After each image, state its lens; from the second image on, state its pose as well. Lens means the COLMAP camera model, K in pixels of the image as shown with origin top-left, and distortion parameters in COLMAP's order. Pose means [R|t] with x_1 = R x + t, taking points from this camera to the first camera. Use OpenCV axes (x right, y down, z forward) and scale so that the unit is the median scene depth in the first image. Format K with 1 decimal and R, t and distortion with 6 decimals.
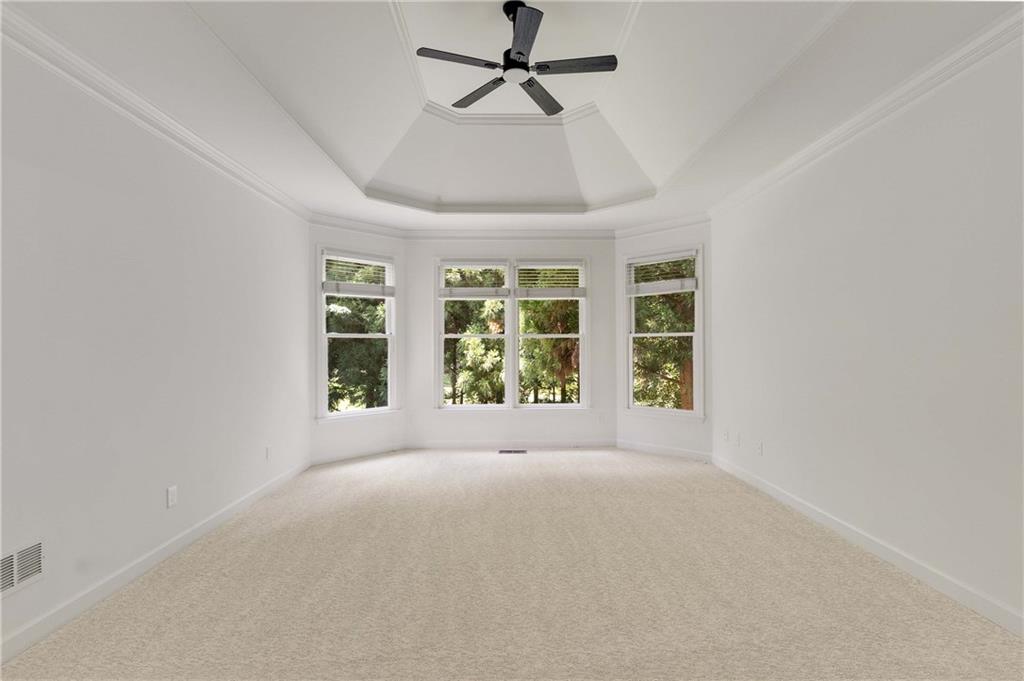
lens RADIAL K [[491.6, 0, 518.0], [0, 491.6, 342.1], [0, 0, 1]] dist [0.002665, 0.000011]
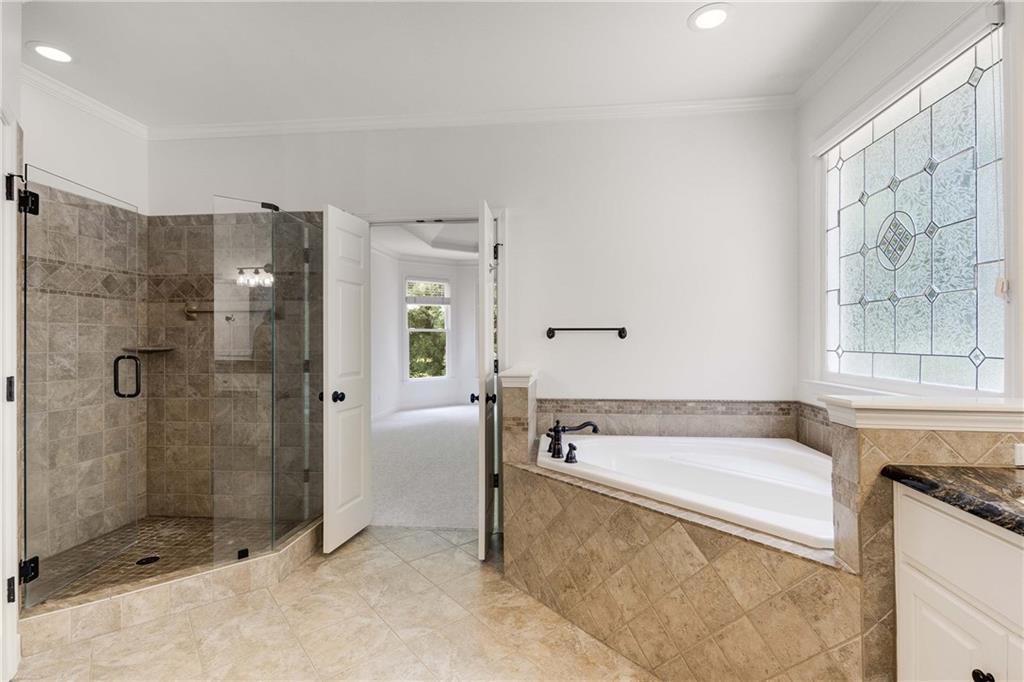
lens RADIAL K [[491.6, 0, 518.0], [0, 491.6, 342.6], [0, 0, 1]] dist [0.002665, 0.000011]
pose [[0.991996, 0.003583, -0.126218, 0.146533], [-0.001620, 0.999876, 0.015645, 0.001699], [0.126259, -0.015316, 0.991879, -0.474948]]
